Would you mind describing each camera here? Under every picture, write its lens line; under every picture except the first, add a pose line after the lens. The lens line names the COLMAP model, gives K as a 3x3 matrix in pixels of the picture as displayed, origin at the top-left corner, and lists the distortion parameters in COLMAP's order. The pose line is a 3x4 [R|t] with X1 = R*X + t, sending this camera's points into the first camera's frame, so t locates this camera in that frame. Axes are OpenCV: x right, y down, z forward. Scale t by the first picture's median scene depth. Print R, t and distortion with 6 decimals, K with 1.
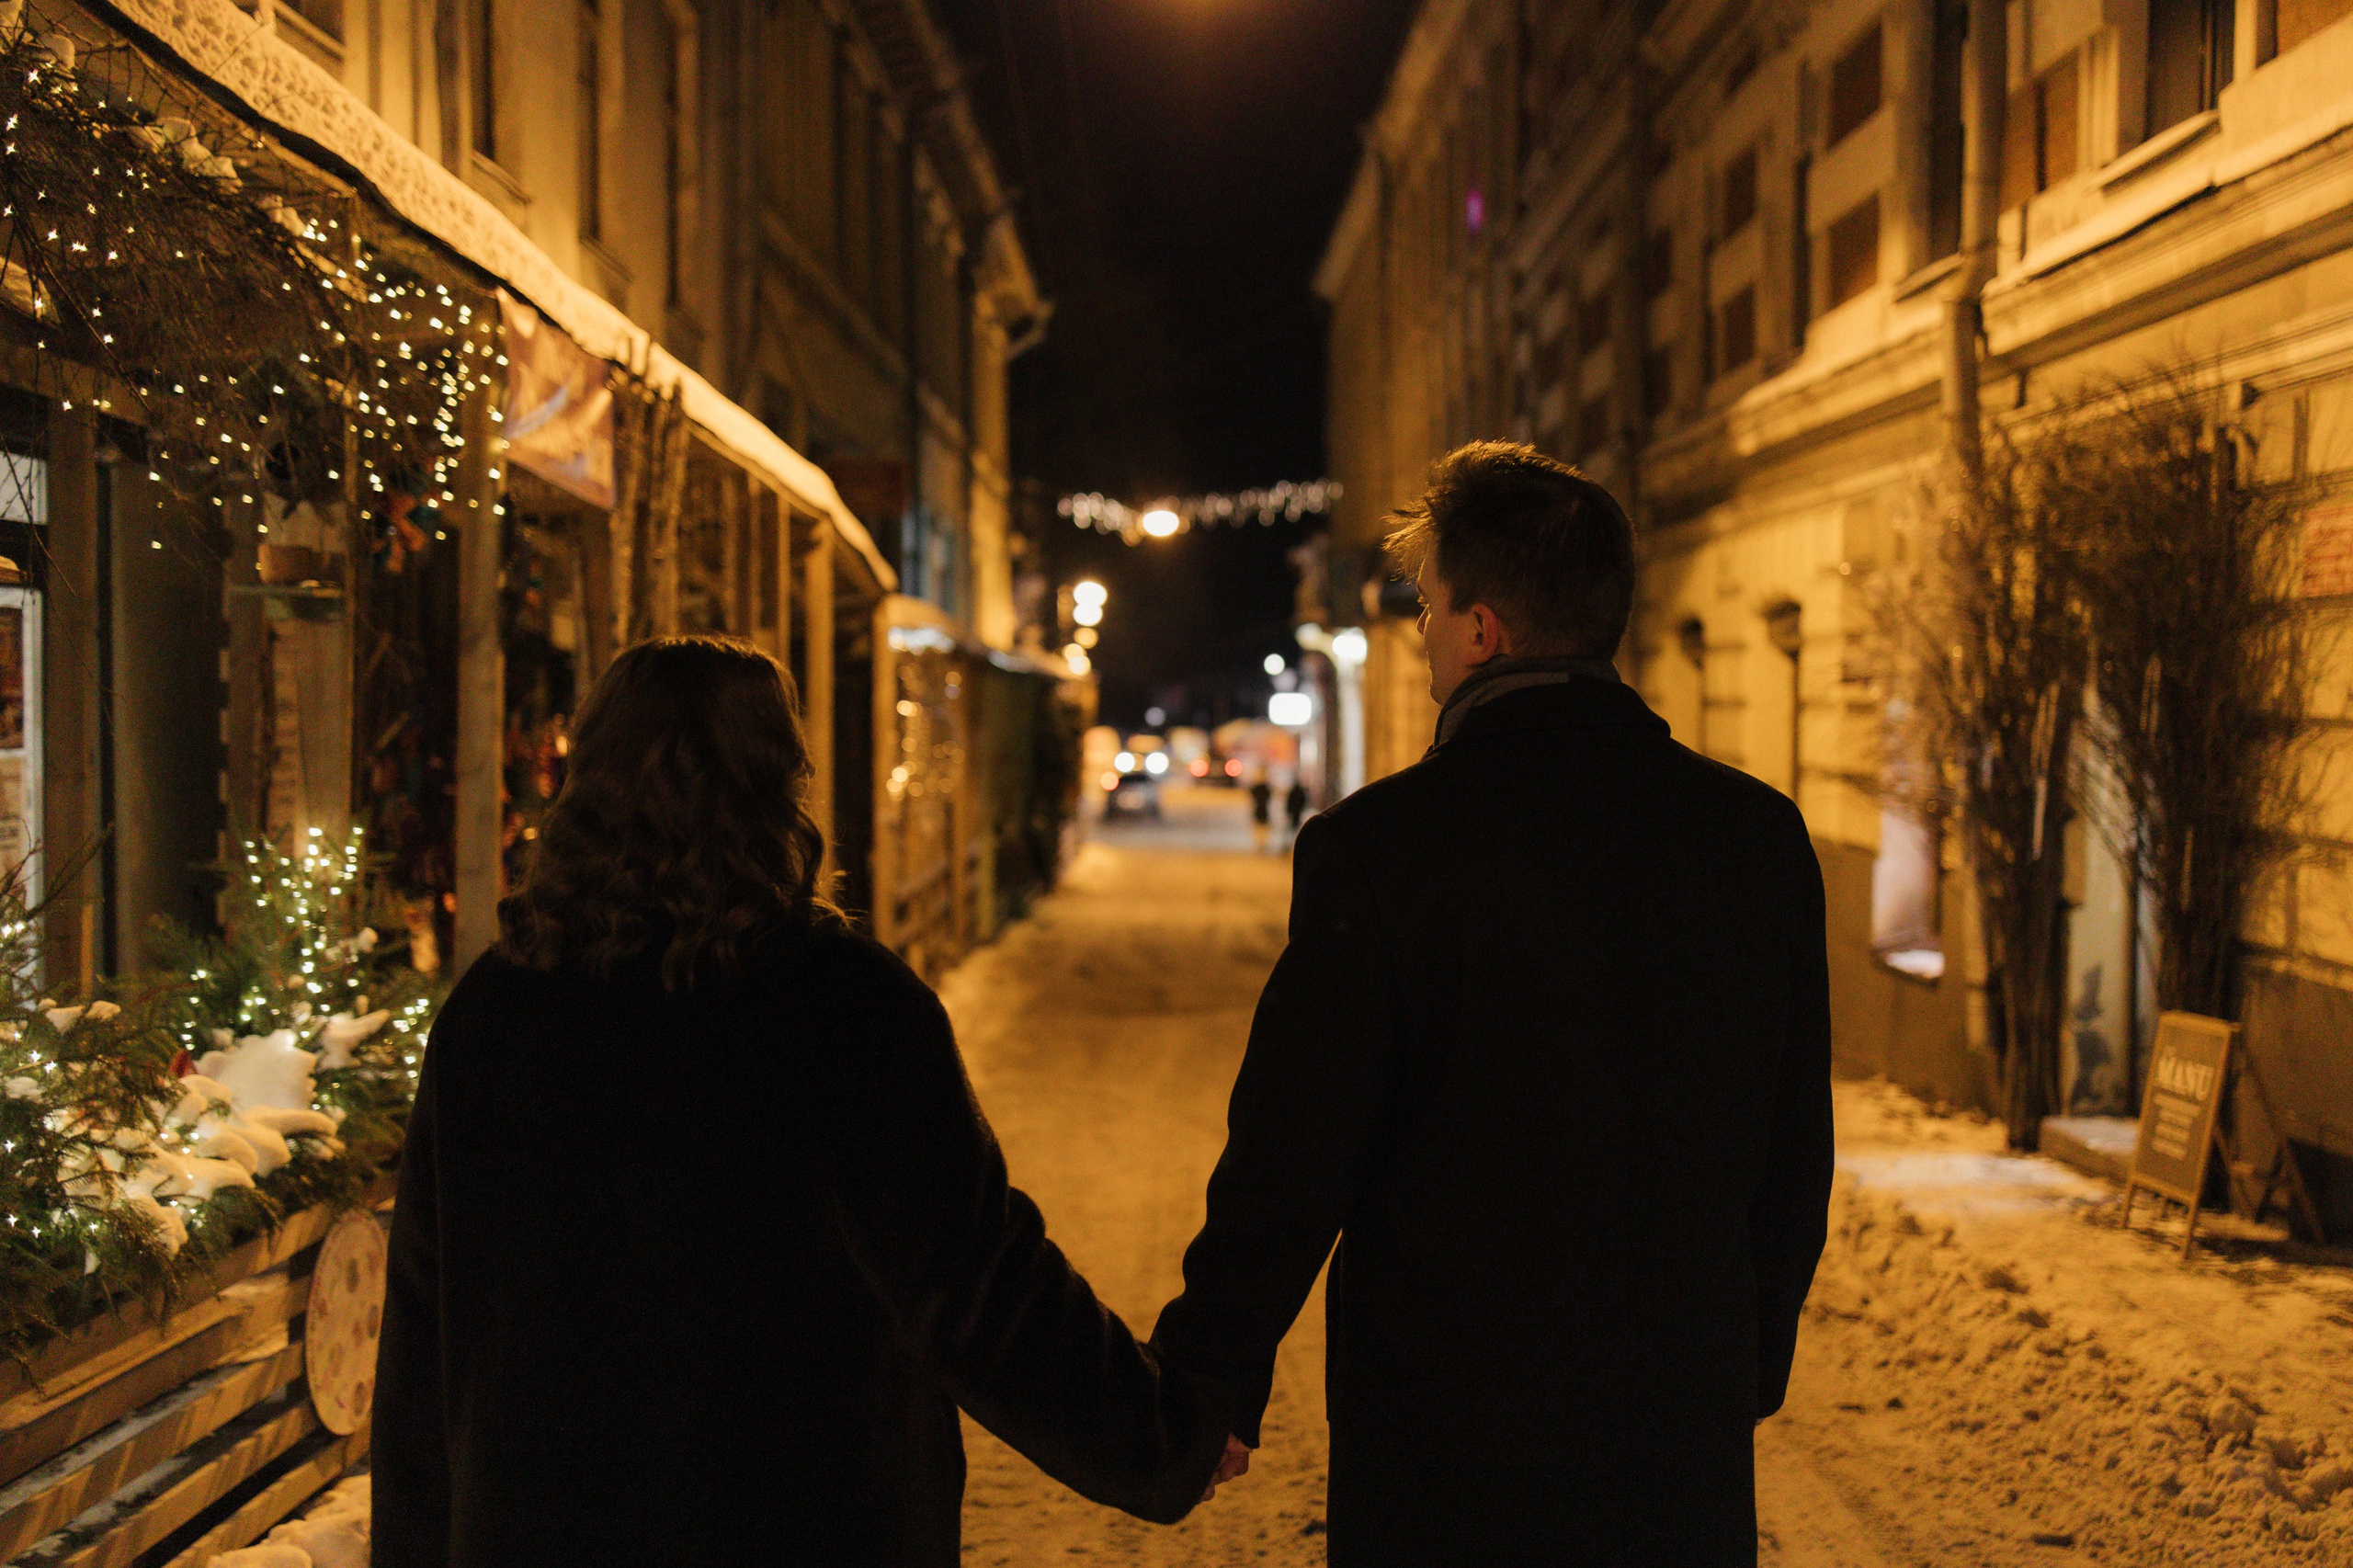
lens RADIAL K [[3830.1, 0, 1176.5], [0, 3830.1, 784.0], [0, 0, 1]] dist [0.123497, -0.080355]
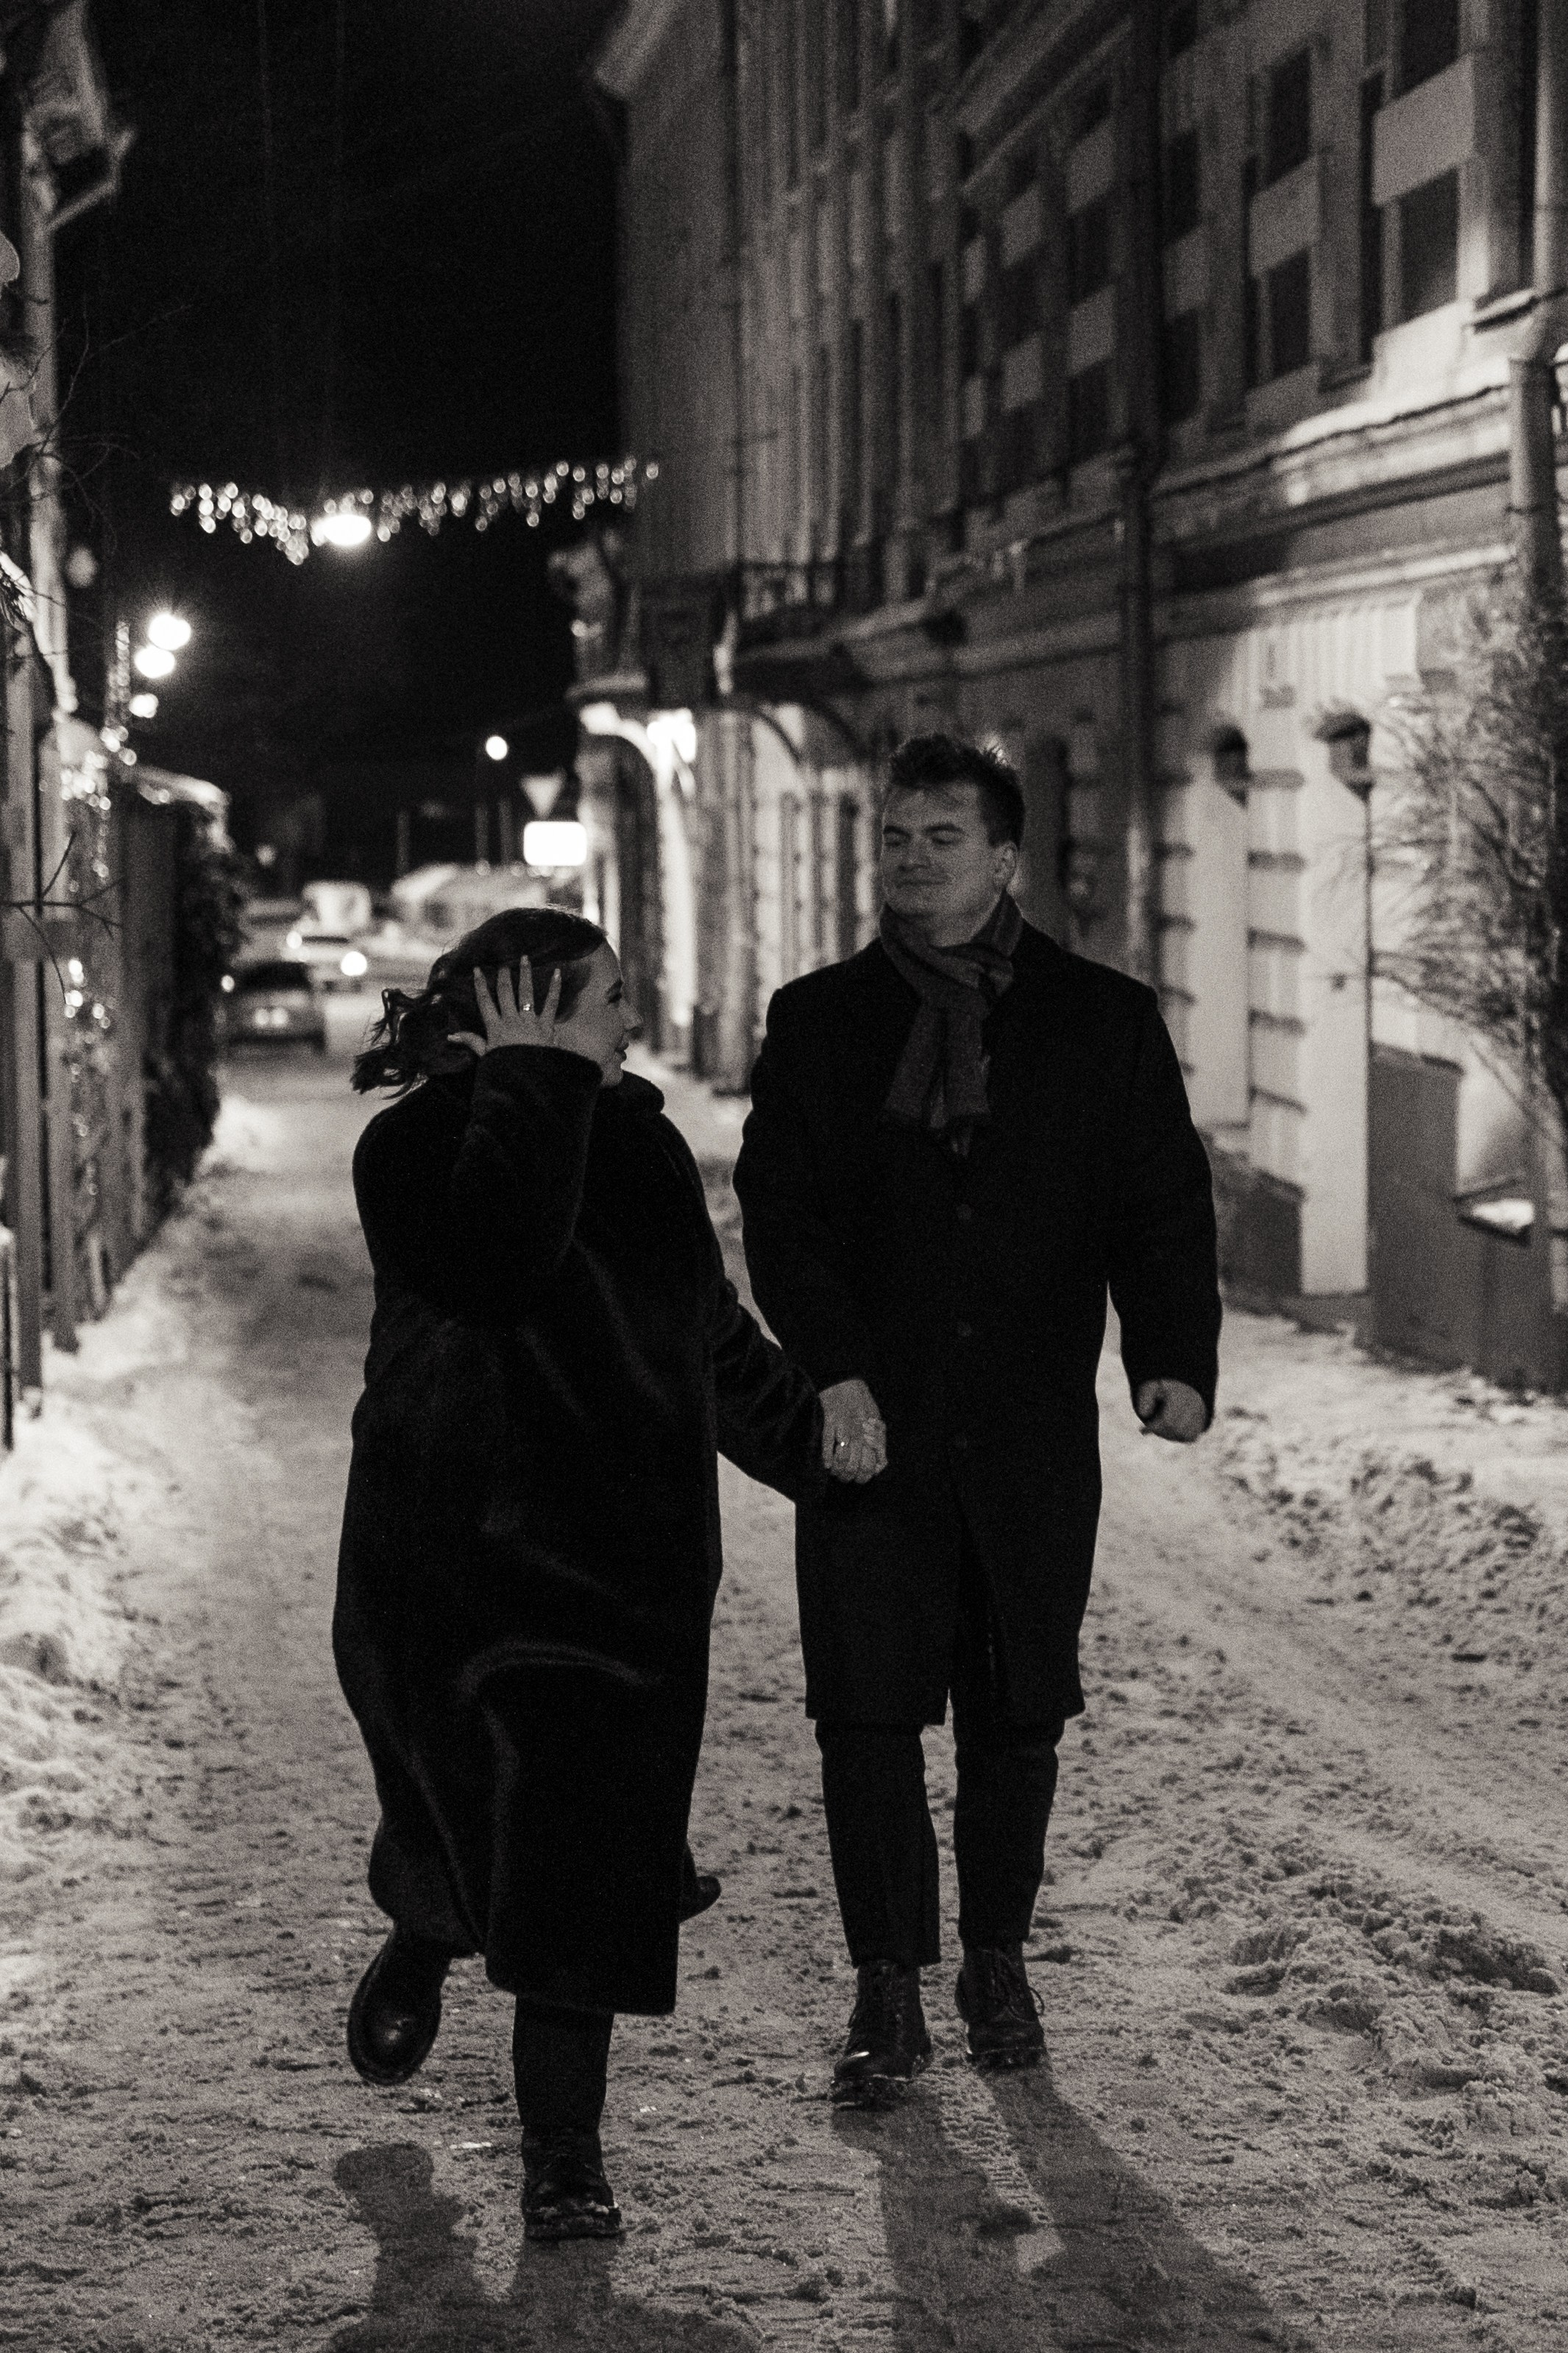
lens RADIAL K [[3829.7, 0, 784.0], [0, 3829.7, 1176.5], [0, 0, 1]] dist [0.123497, -0.080355]
pose [[0.999210, -0.017465, 0.035702, 0.029580], [0.015746, 0.998729, 0.047873, 0.001550], [-0.036492, -0.047273, 0.998215, 0.317873]]
